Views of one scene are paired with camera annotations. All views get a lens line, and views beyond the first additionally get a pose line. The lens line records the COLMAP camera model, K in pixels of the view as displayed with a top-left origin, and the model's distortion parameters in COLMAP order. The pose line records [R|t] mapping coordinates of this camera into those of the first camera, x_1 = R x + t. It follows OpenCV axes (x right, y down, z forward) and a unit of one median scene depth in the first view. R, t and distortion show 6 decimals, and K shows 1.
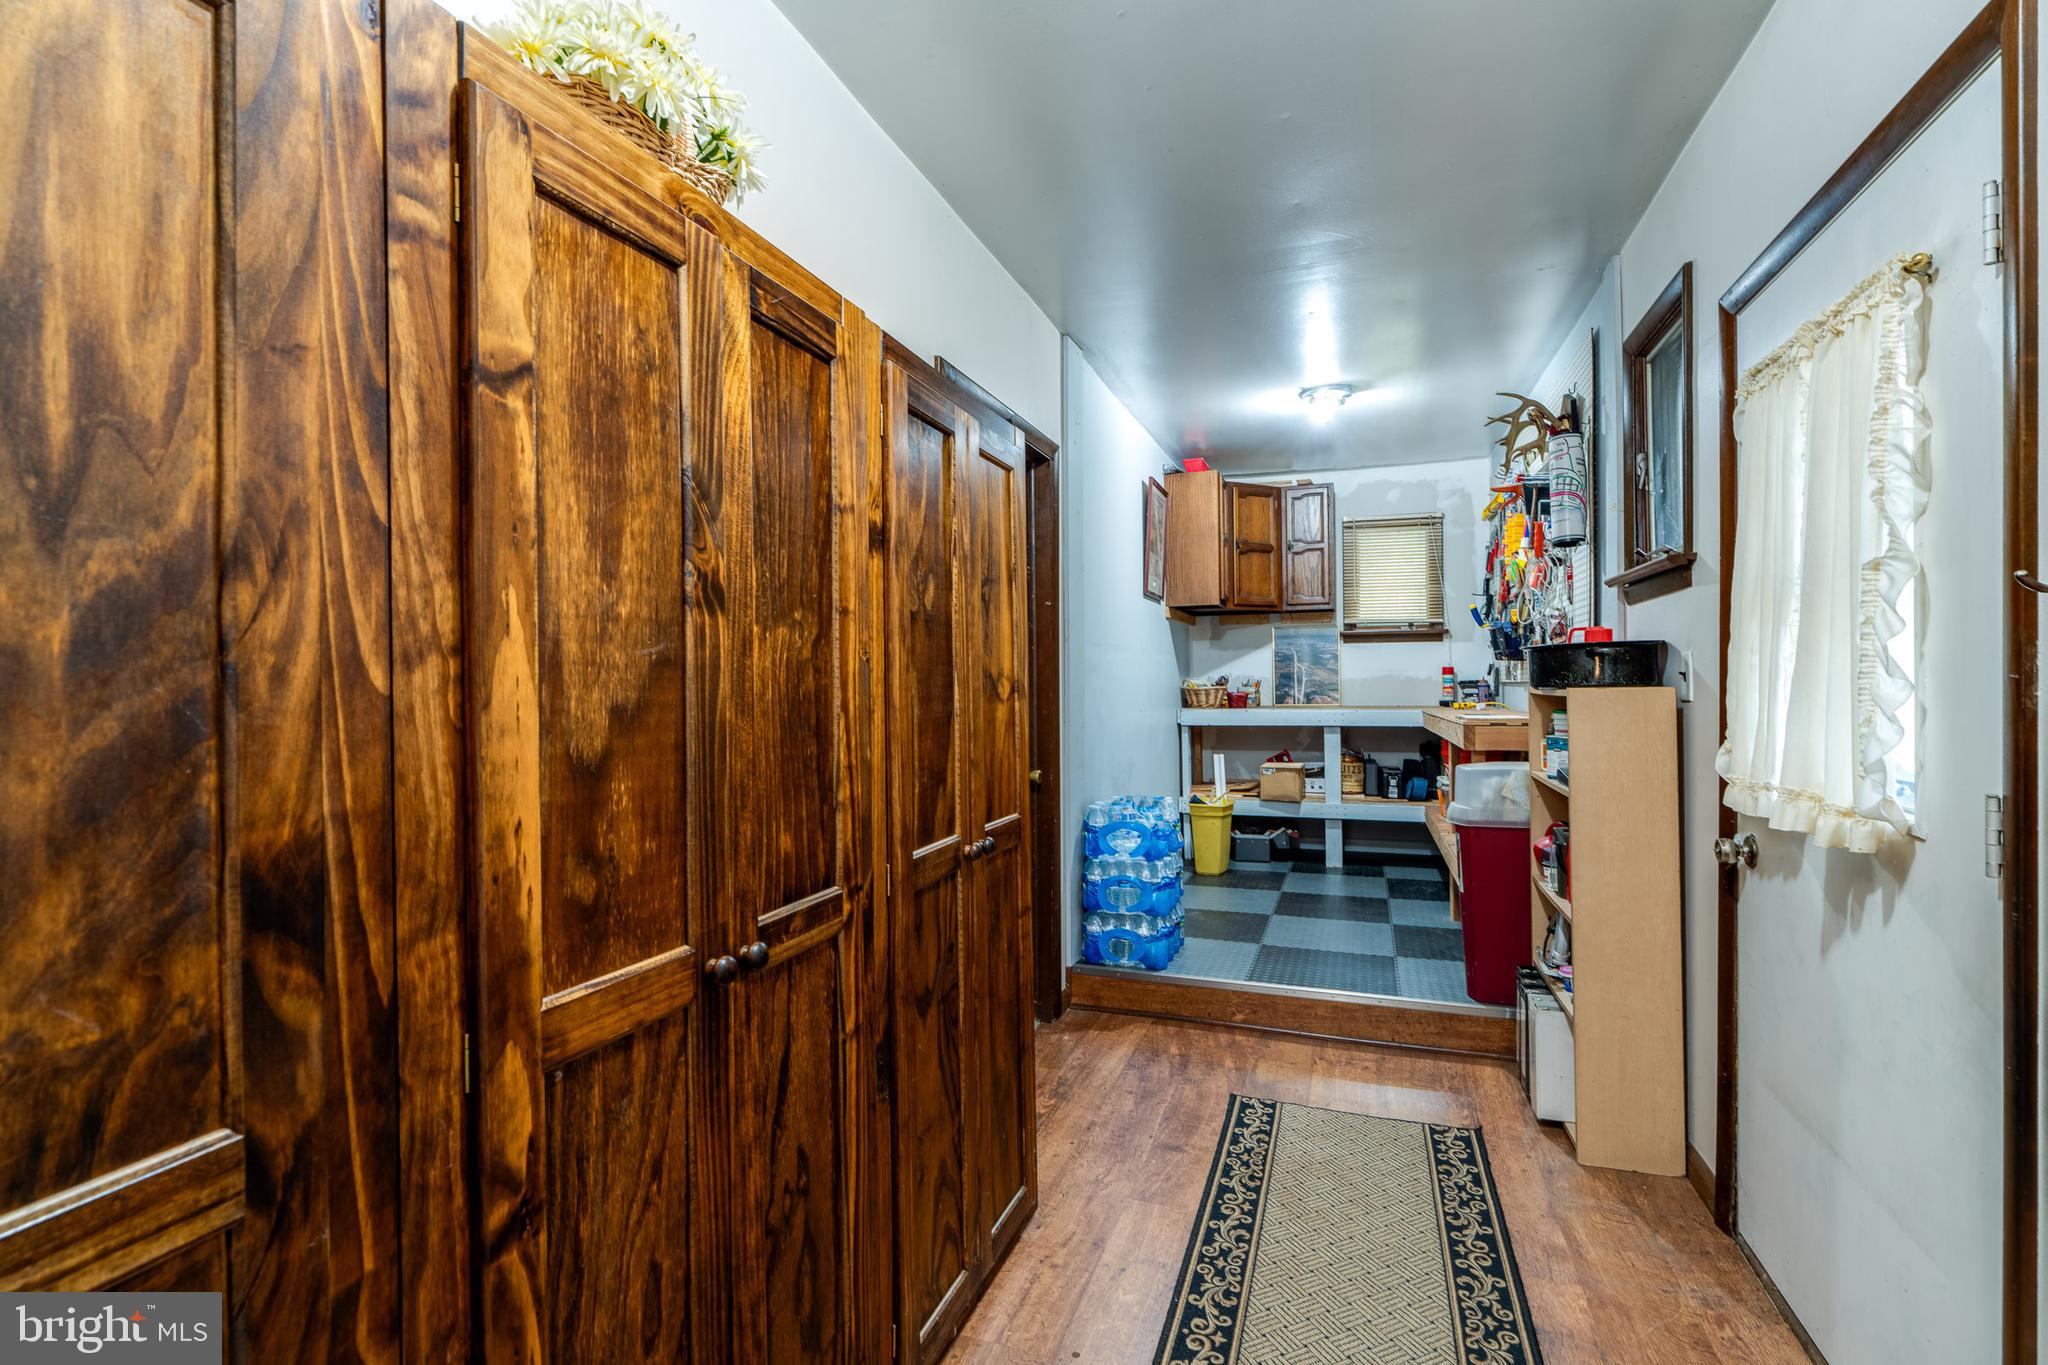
lens RADIAL K [[938.0, 0, 1020.0], [0, 938.0, 685.8], [0, 0, 1]] dist [-0.004023, -0.000076]
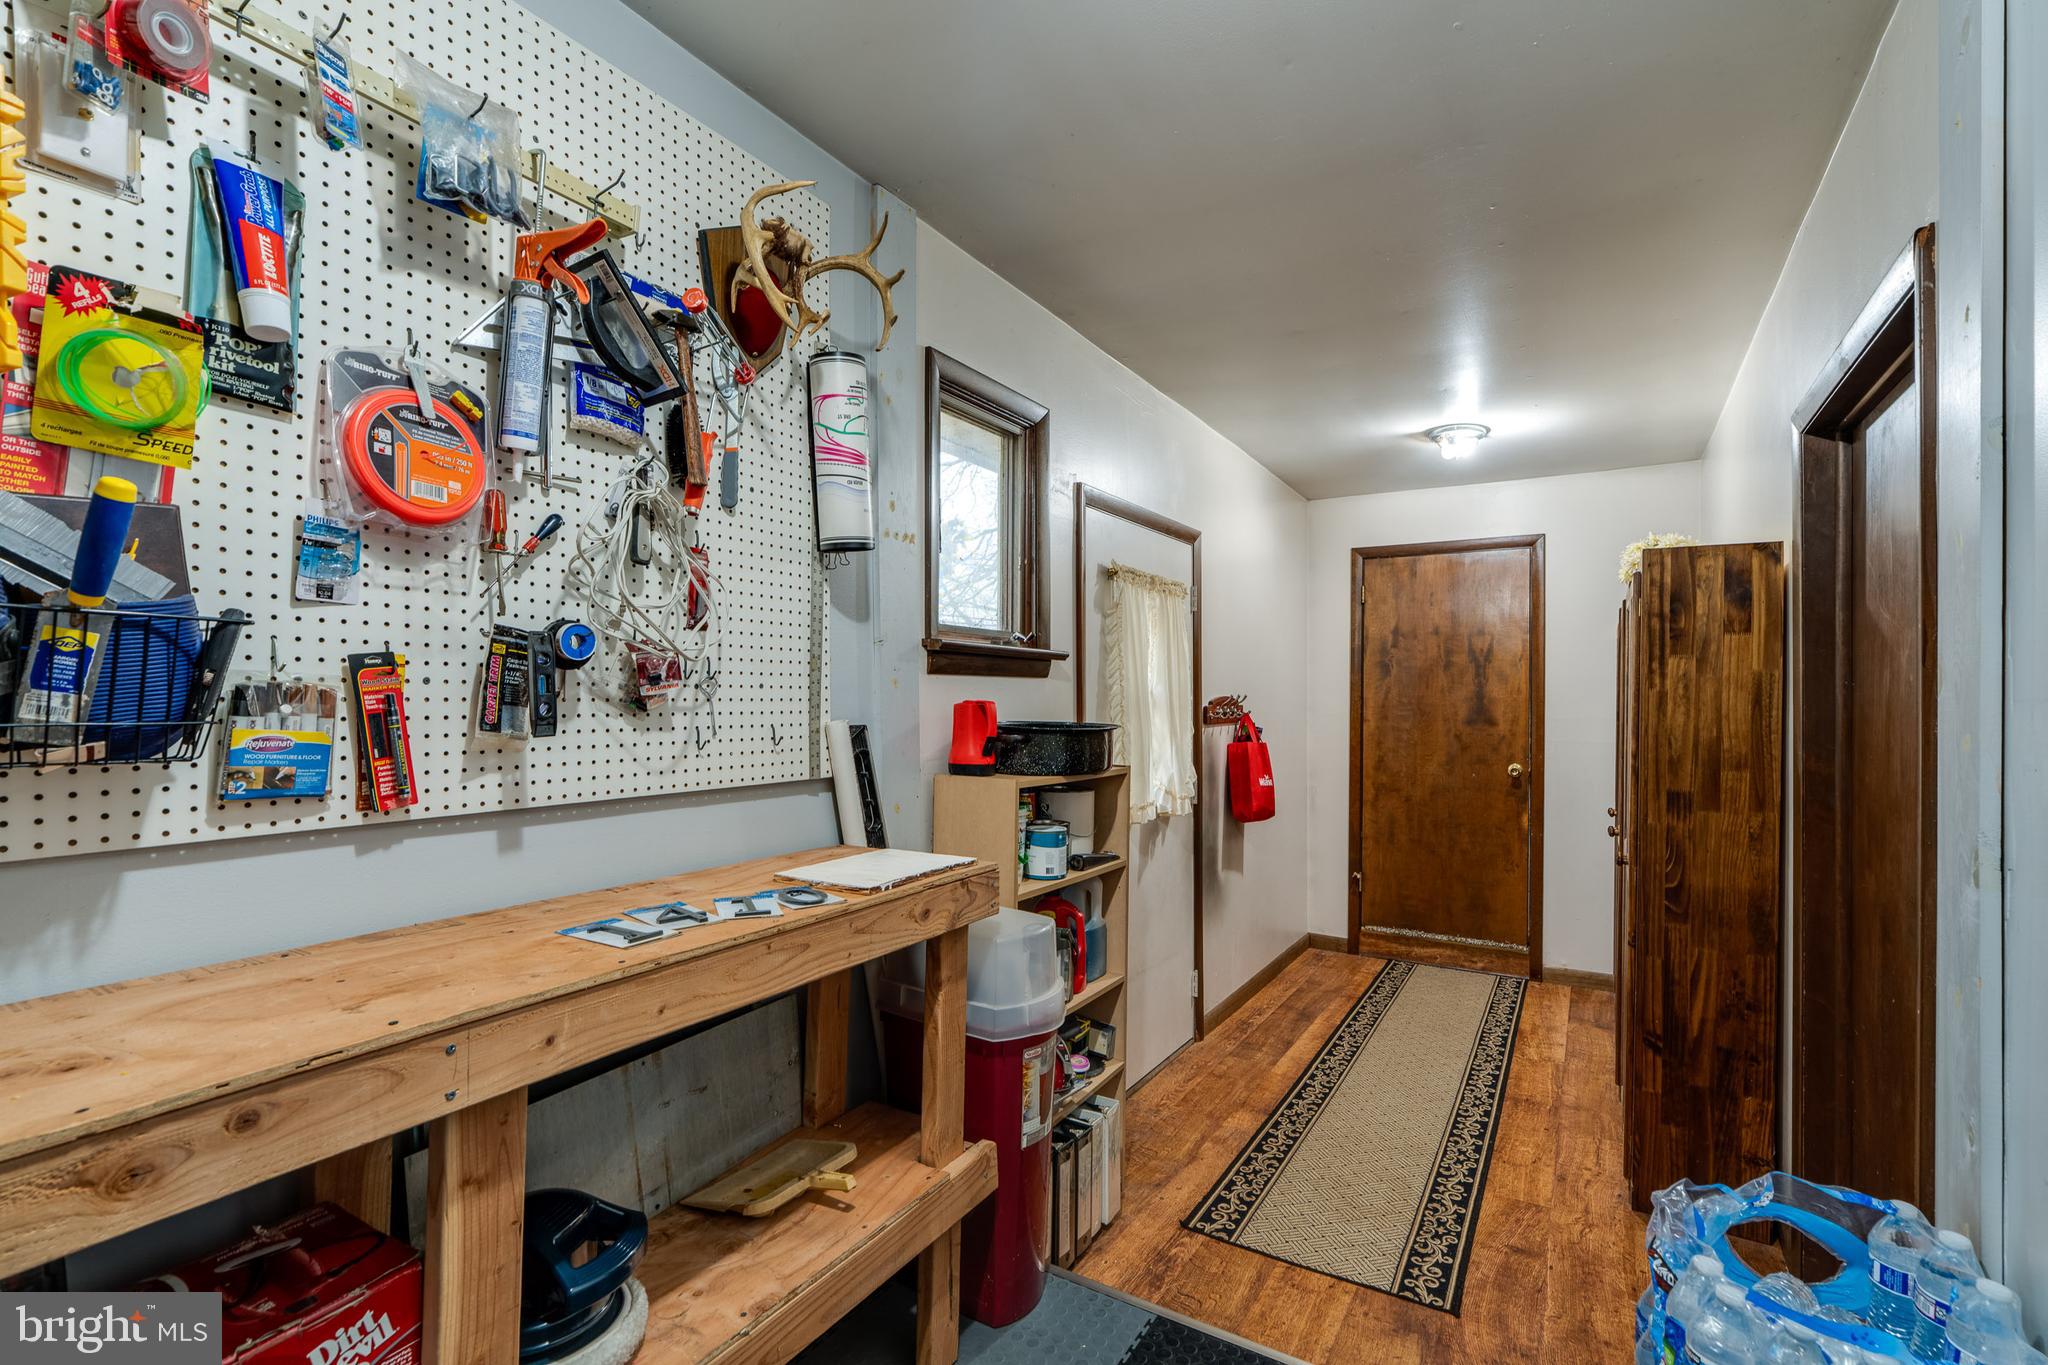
lens RADIAL K [[938.0, 0, 1021.2], [0, 938.0, 681.6], [0, 0, 1]] dist [-0.004023, -0.000076]
pose [[-0.979766, 0.004361, 0.200101, 0.207283], [0.001116, 0.999866, -0.016328, -0.033053], [-0.200145, -0.015774, -0.979639, 0.902866]]
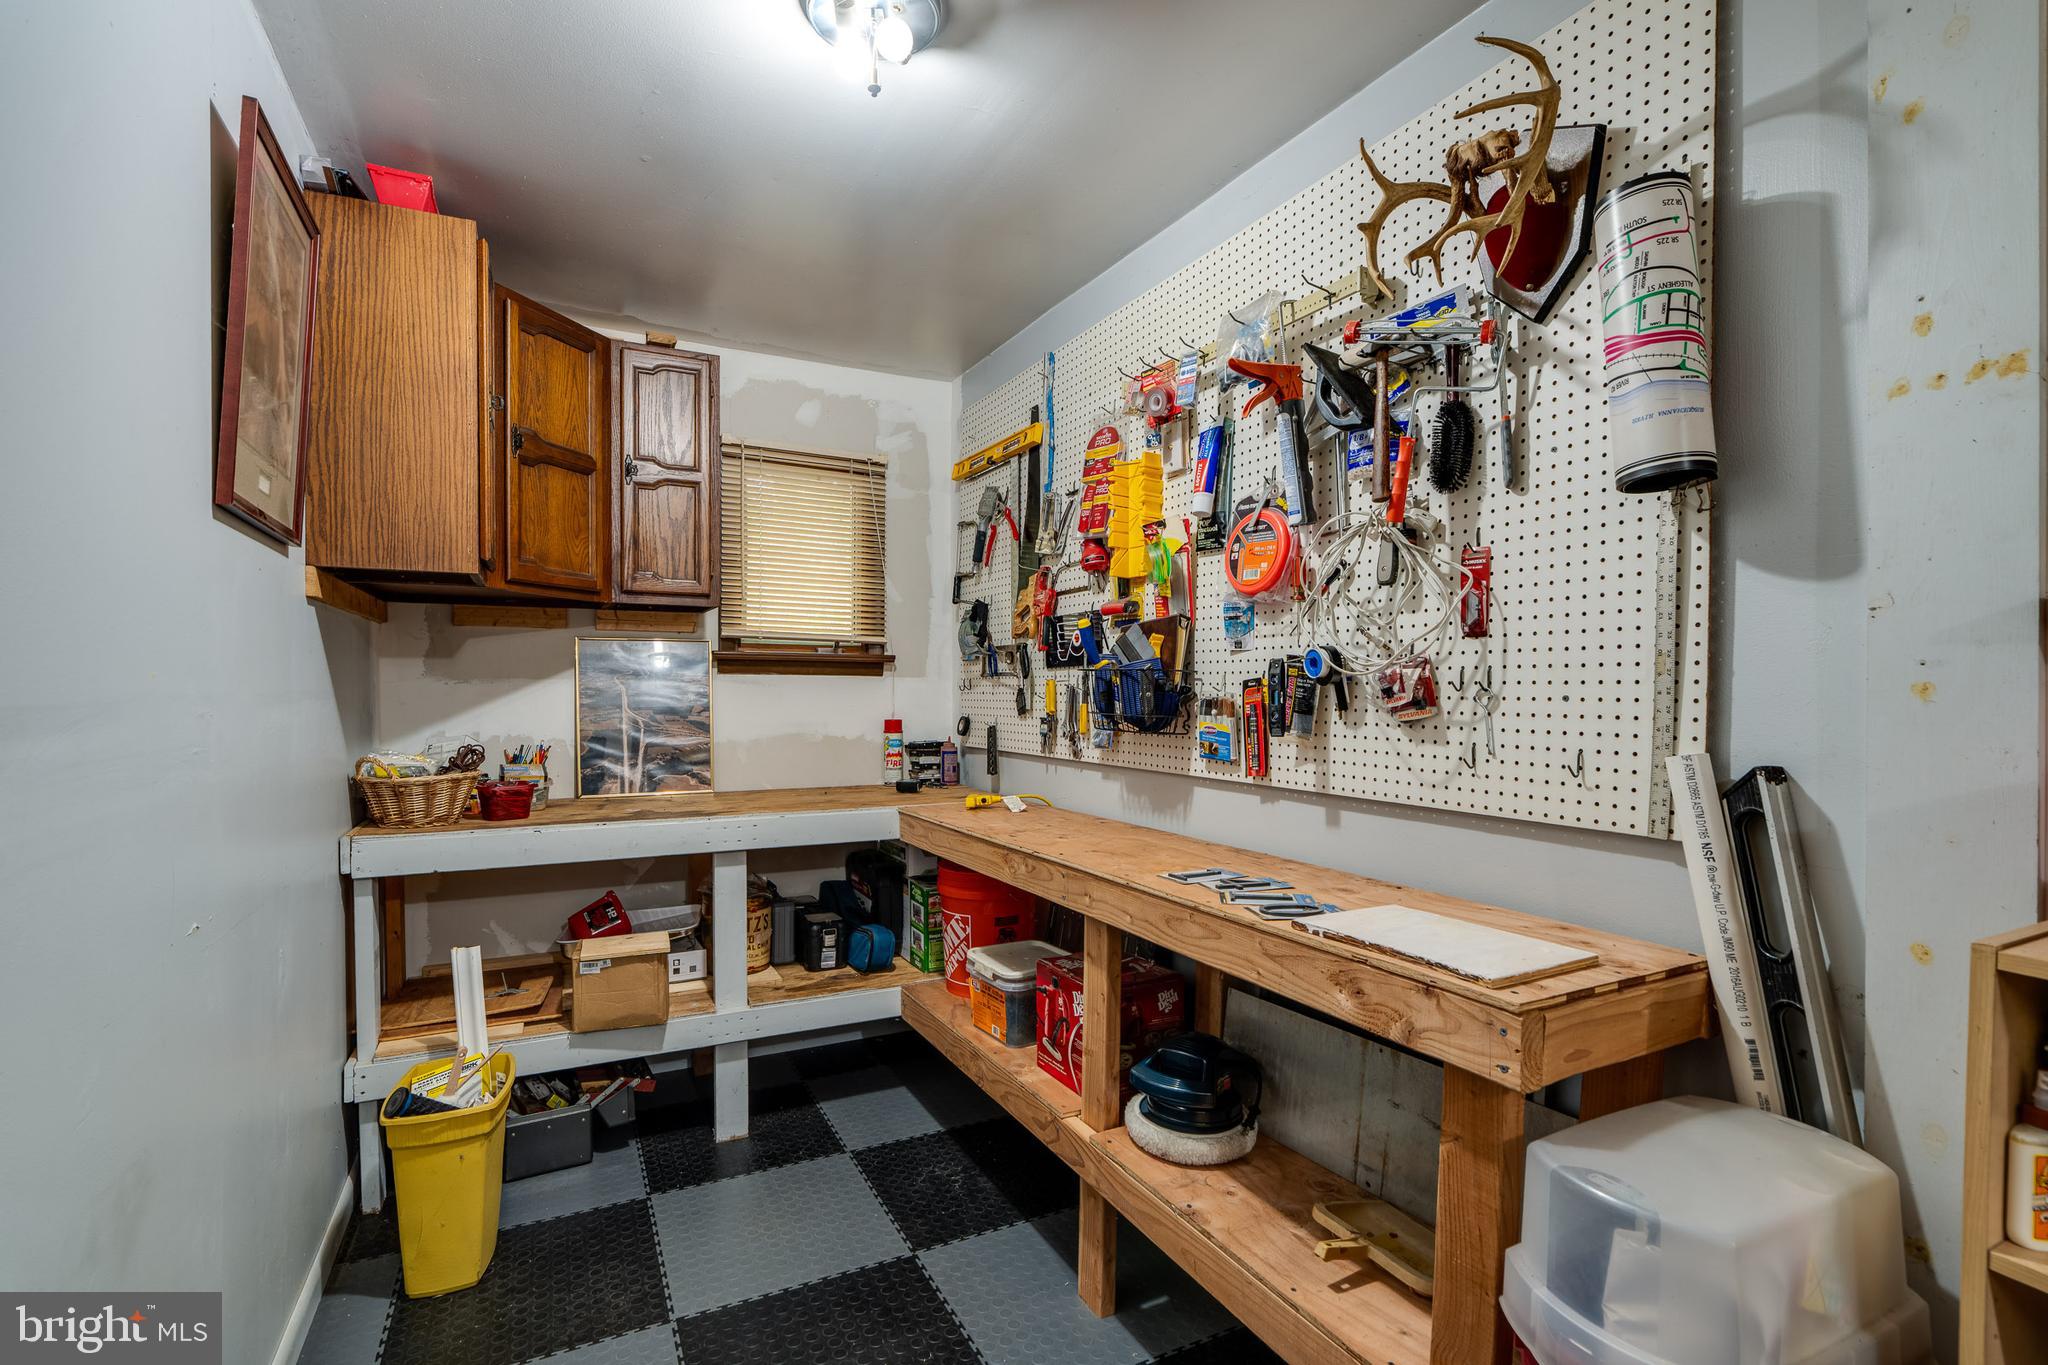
lens RADIAL K [[938.0, 0, 1020.9], [0, 938.0, 699.3], [0, 0, 1]] dist [-0.004023, -0.000076]
pose [[0.684220, 0.001756, 0.729273, 0.079992], [-0.007515, 0.999961, 0.004643, -0.036705], [-0.729237, -0.008657, 0.684207, 0.542829]]
